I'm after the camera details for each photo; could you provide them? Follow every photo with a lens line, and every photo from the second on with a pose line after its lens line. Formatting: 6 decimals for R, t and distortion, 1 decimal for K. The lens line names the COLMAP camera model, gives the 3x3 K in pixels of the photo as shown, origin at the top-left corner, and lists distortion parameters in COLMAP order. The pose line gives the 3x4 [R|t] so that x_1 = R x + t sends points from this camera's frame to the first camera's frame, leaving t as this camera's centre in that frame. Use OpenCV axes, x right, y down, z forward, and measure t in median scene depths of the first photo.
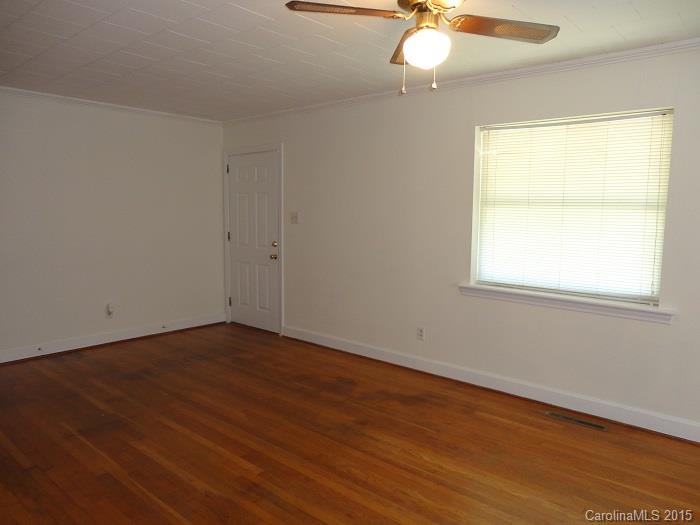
lens RADIAL K [[510.0, 0, 350.0], [0, 510.0, 262.5], [0, 0, 1]] dist [-0.008632, 0.004973]
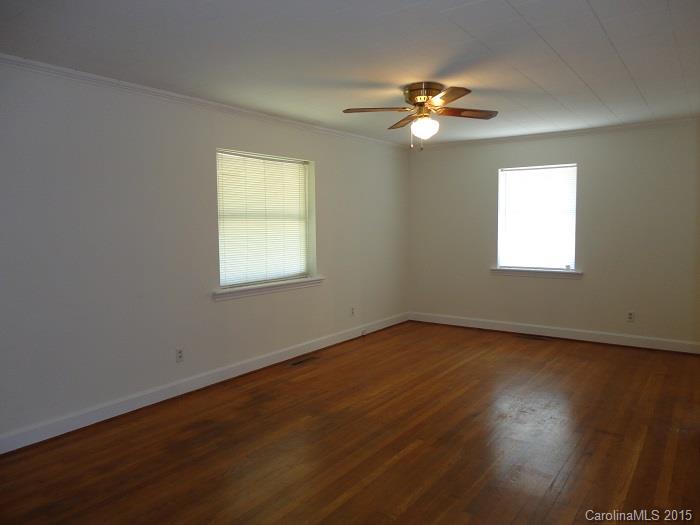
lens RADIAL K [[510.0, 0, 350.0], [0, 510.0, 262.5], [0, 0, 1]] dist [-0.008632, 0.004973]
pose [[-0.092530, -0.090314, 0.991606, -1.054766], [0.117528, 0.987926, 0.100946, -0.114232], [-0.988749, 0.125882, -0.080798, 0.972072]]
